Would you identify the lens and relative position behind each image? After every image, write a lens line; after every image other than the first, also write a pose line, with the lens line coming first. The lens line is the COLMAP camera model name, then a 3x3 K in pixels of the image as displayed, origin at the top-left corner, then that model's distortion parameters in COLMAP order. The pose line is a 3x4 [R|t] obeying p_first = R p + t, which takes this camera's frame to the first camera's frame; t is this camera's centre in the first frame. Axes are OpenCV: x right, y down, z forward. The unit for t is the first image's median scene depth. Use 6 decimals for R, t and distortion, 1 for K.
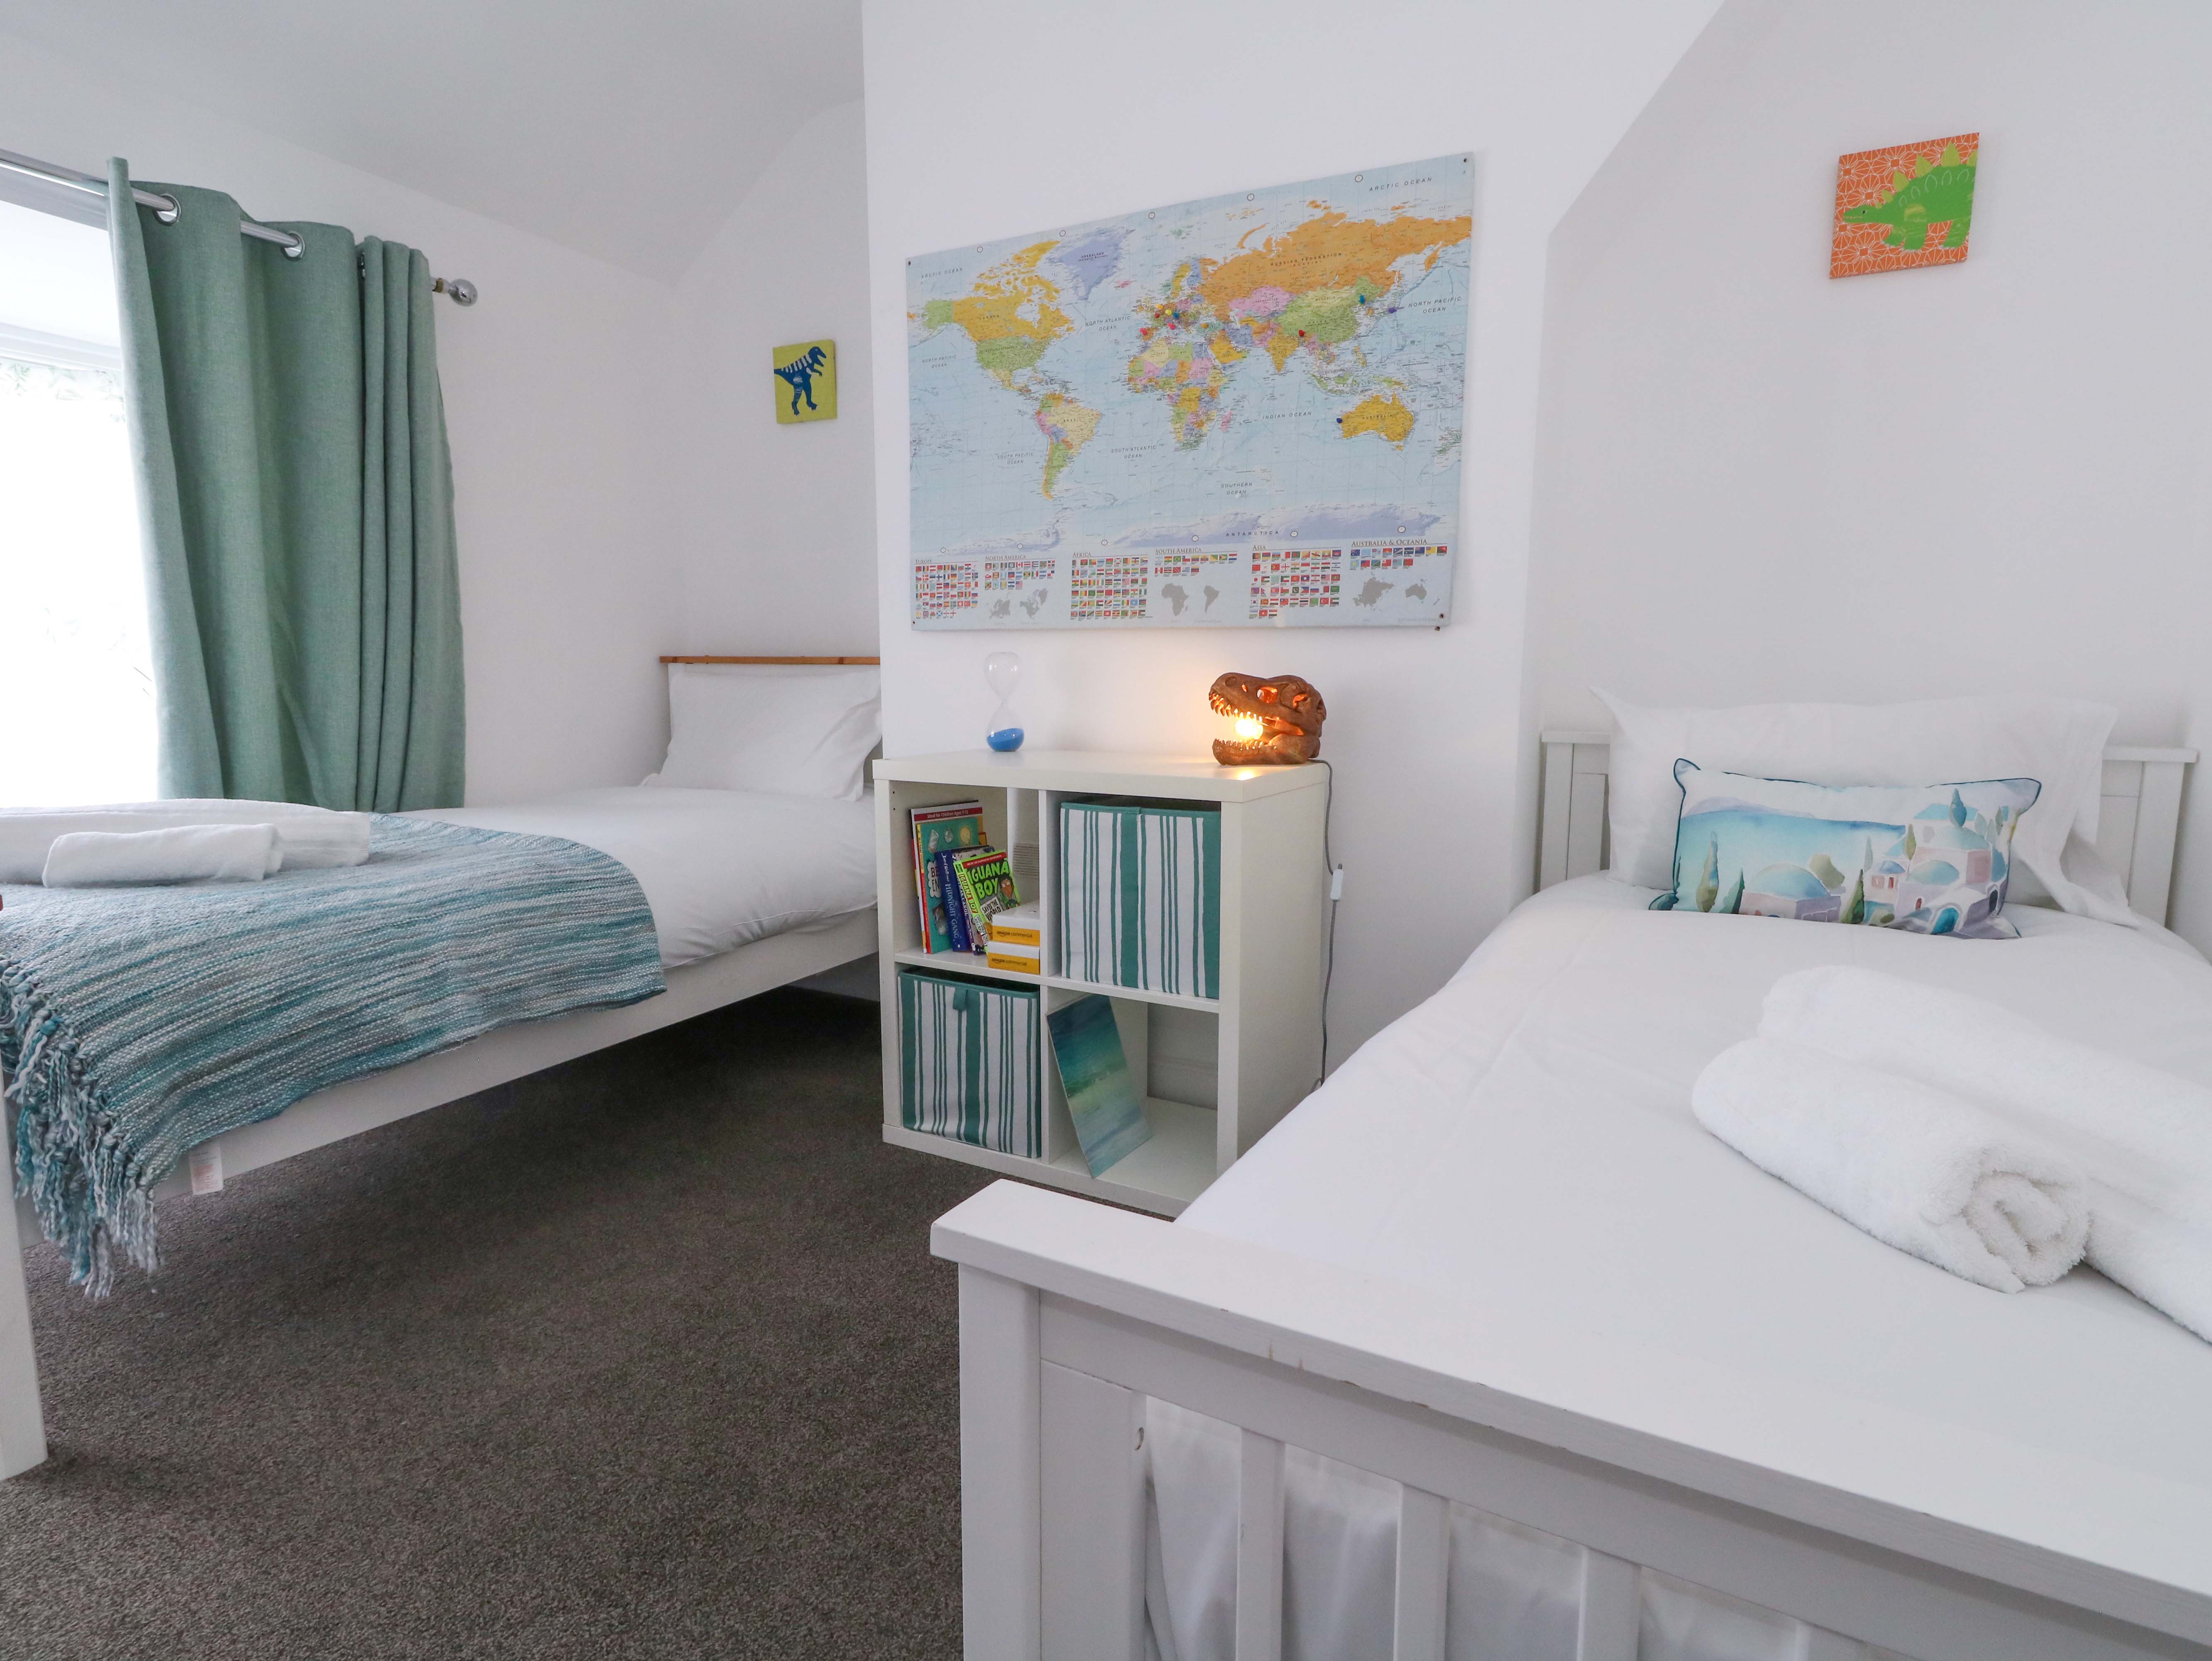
lens RADIAL K [[1132.7, 0, 1106.0], [0, 1132.7, 830.5], [0, 0, 1]] dist [-0.001051, 0.000724]
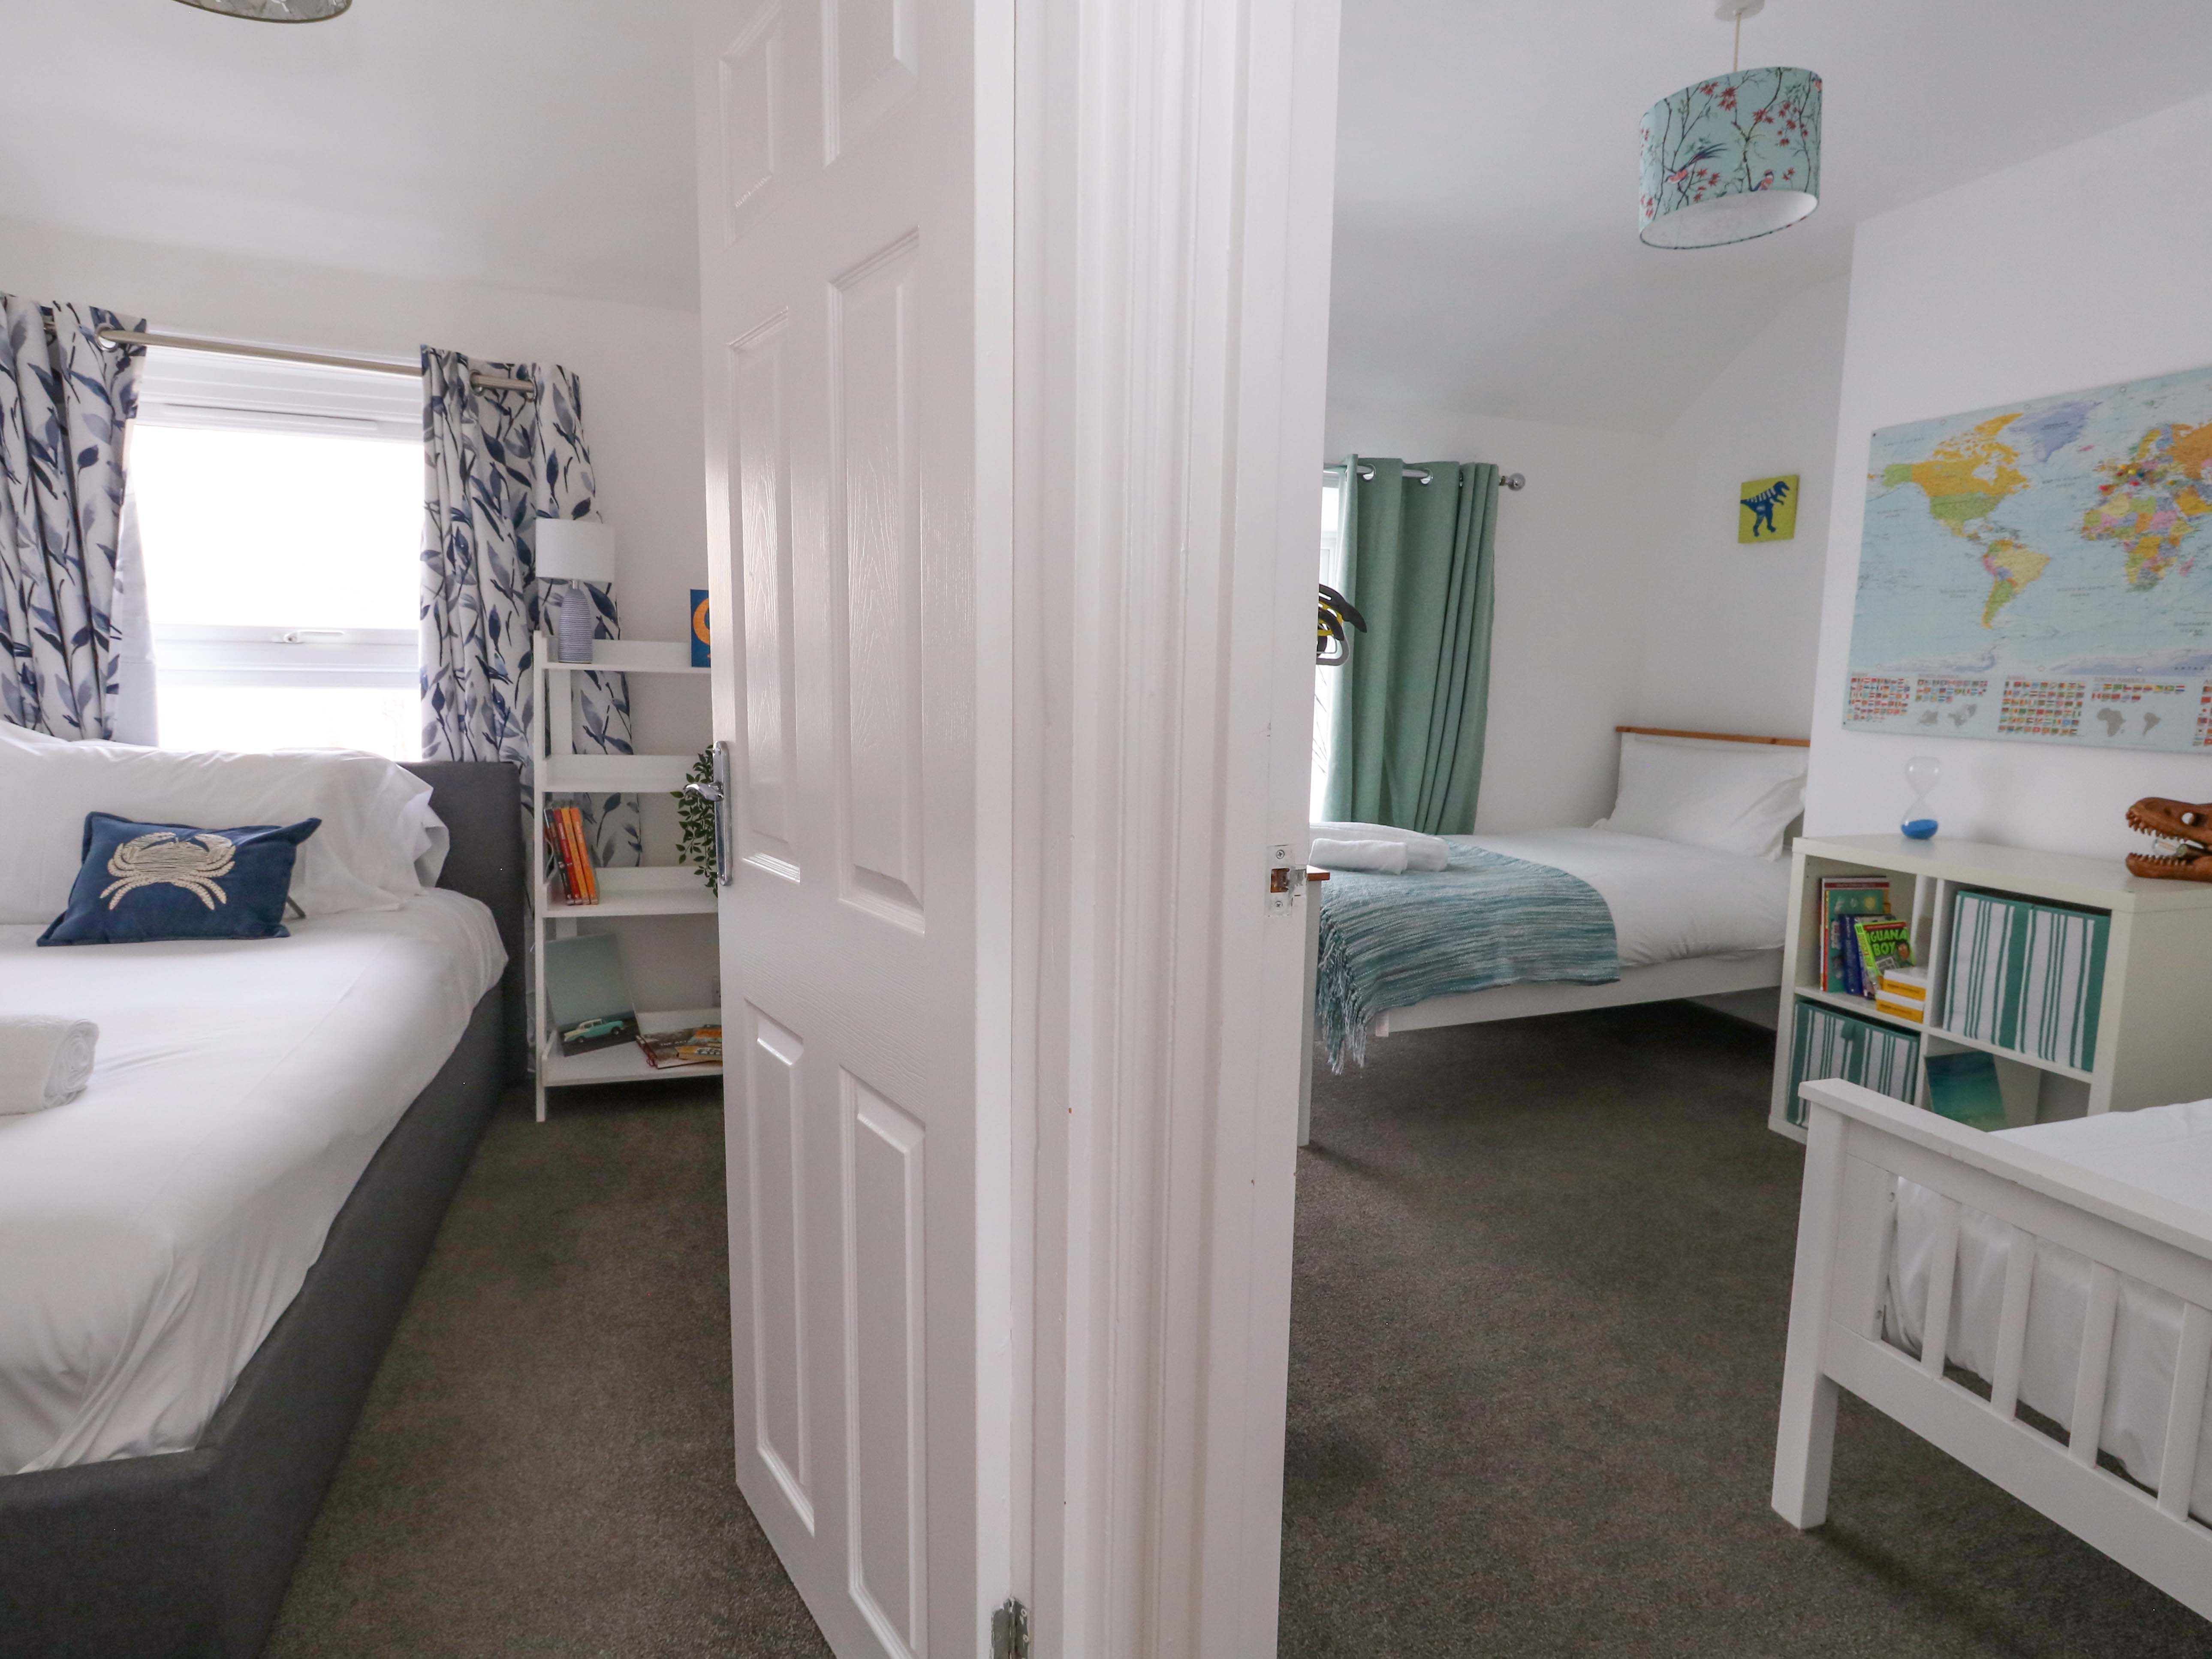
lens RADIAL K [[1154.9, 0, 1146.0], [0, 1154.9, 816.2], [0, 0, 1]] dist [-0.000959, 0.000449]
pose [[0.754165, 0.093834, -0.649946, 0.102172], [-0.108531, 0.993938, 0.017563, -0.030454], [0.647654, 0.057294, 0.759778, -0.540373]]
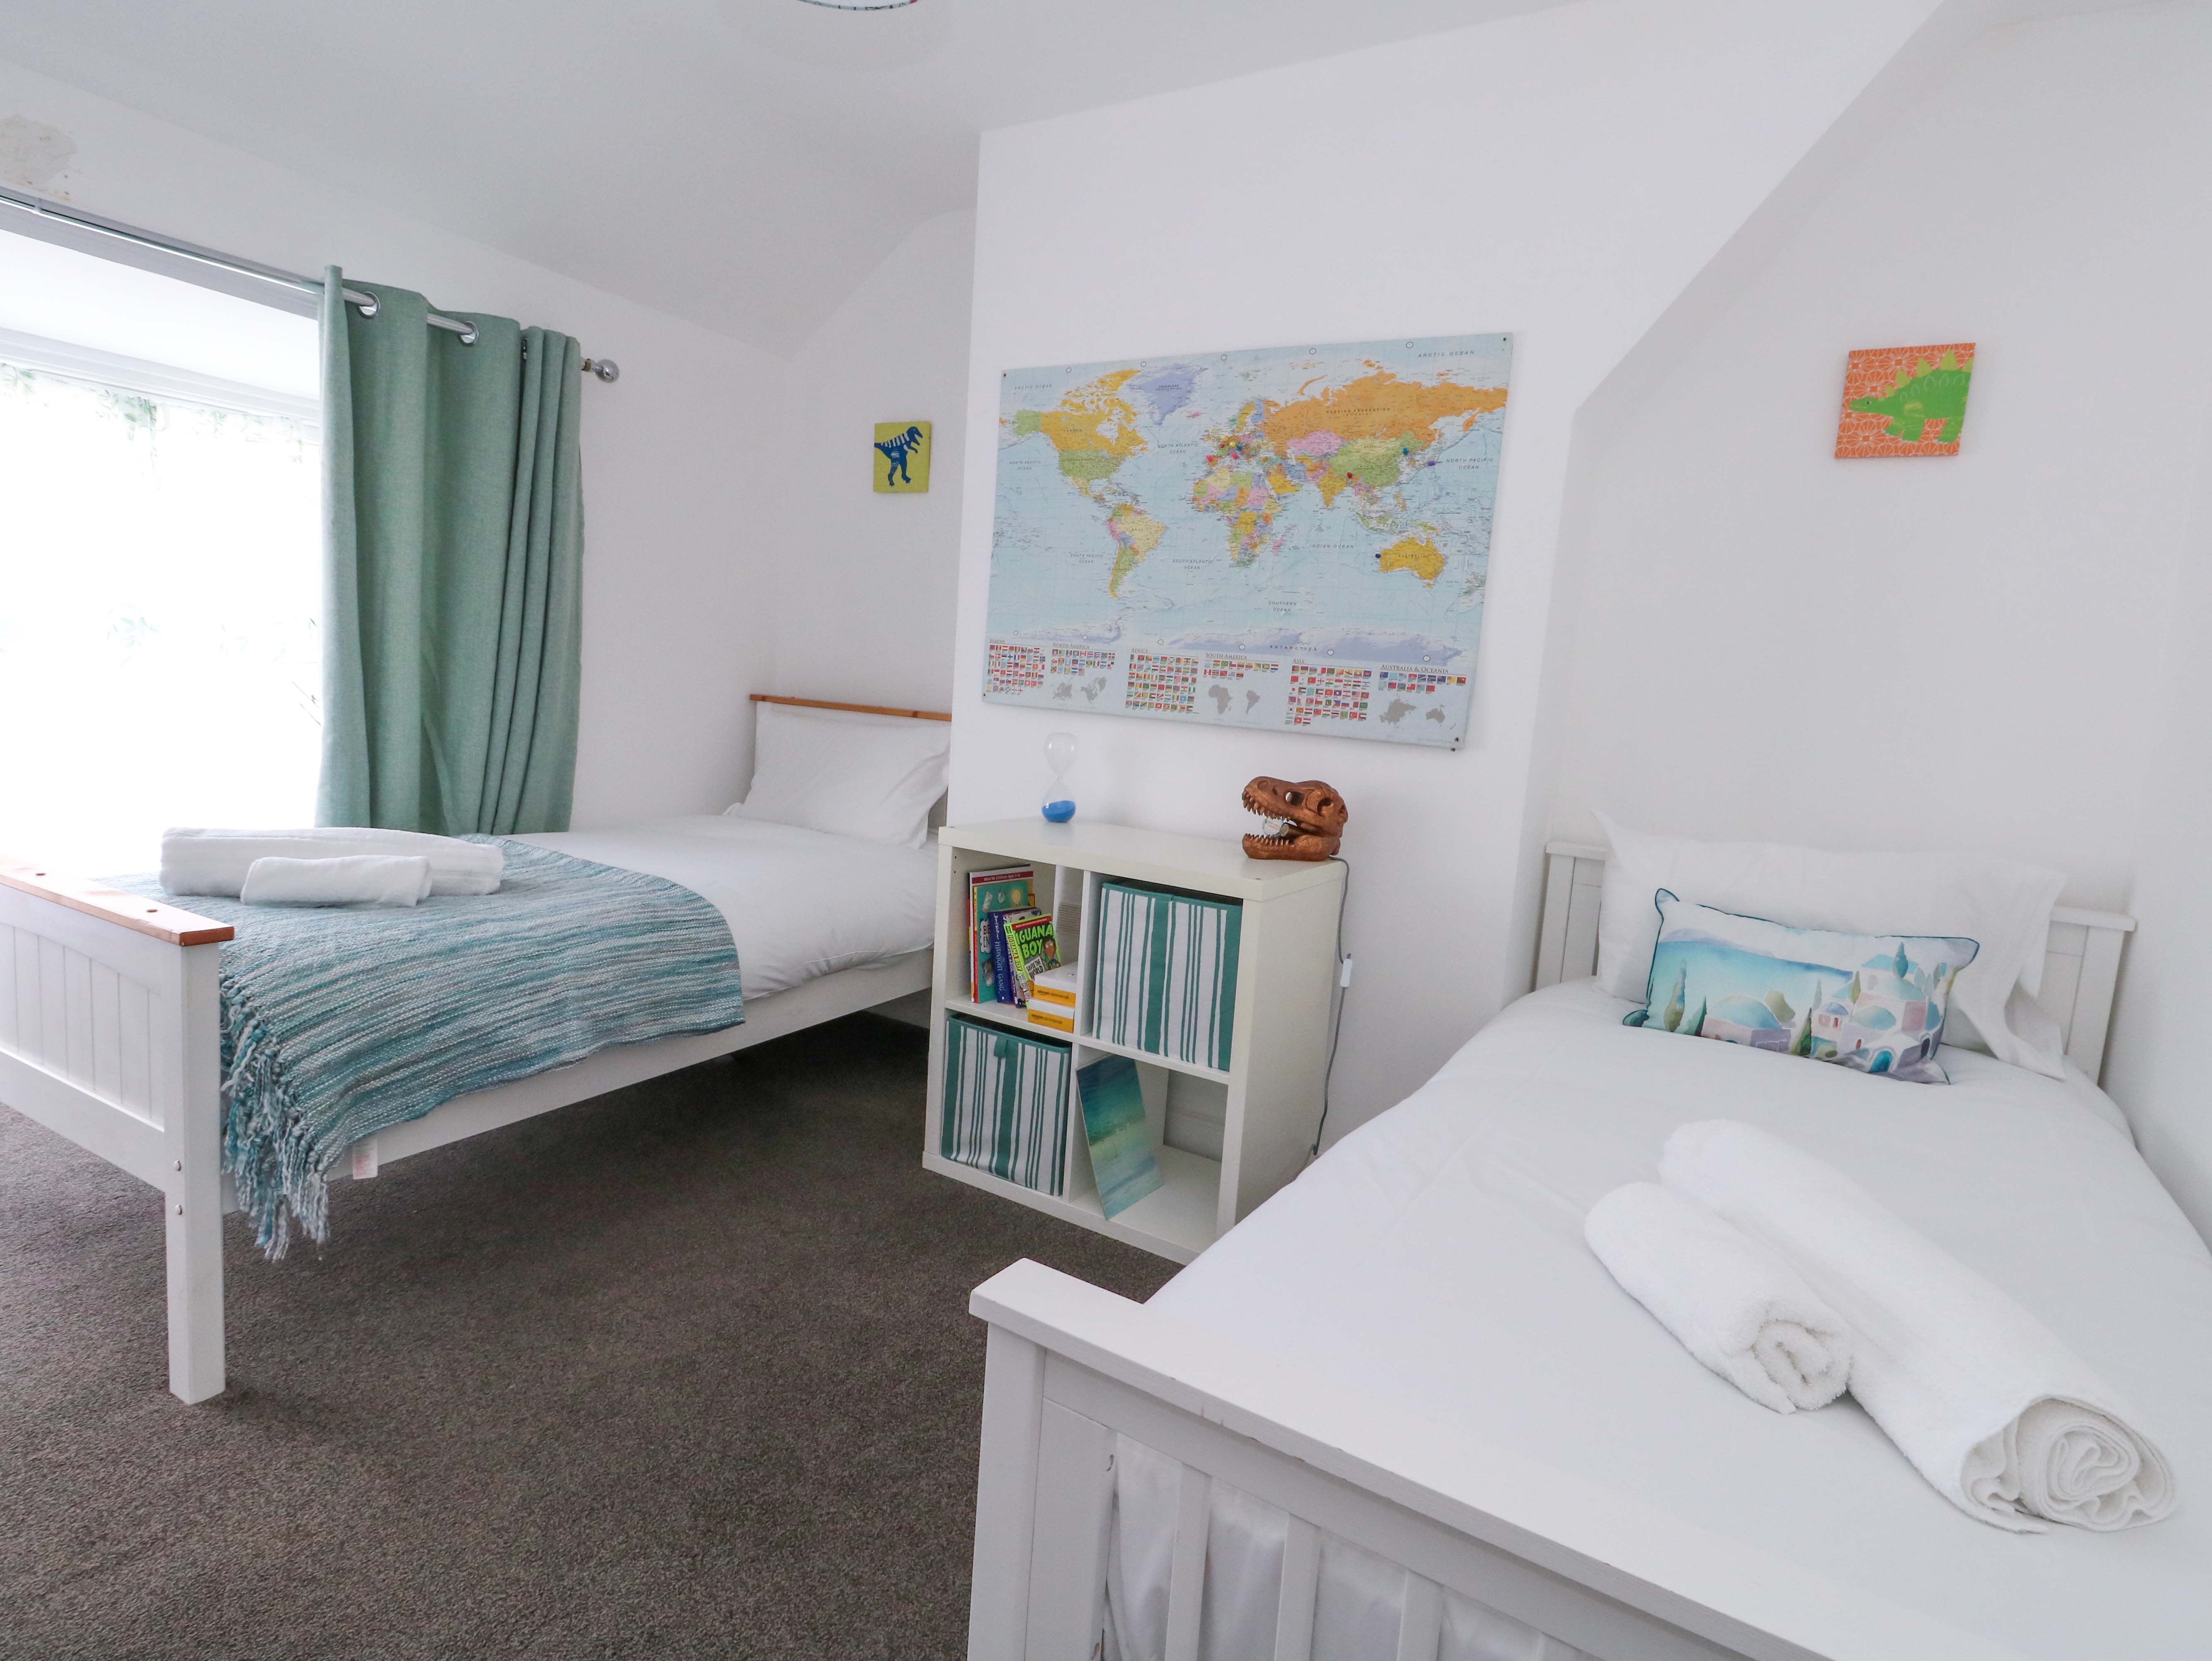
lens RADIAL K [[1127.3, 0, 1113.1], [0, 1127.3, 824.9], [0, 0, 1]] dist [0.000269, 0.000040]
pose [[0.996552, 0.073452, -0.038597, 0.009017], [-0.073996, 0.997175, -0.012876, -0.066357], [0.037542, 0.015688, 0.999172, -0.115639]]
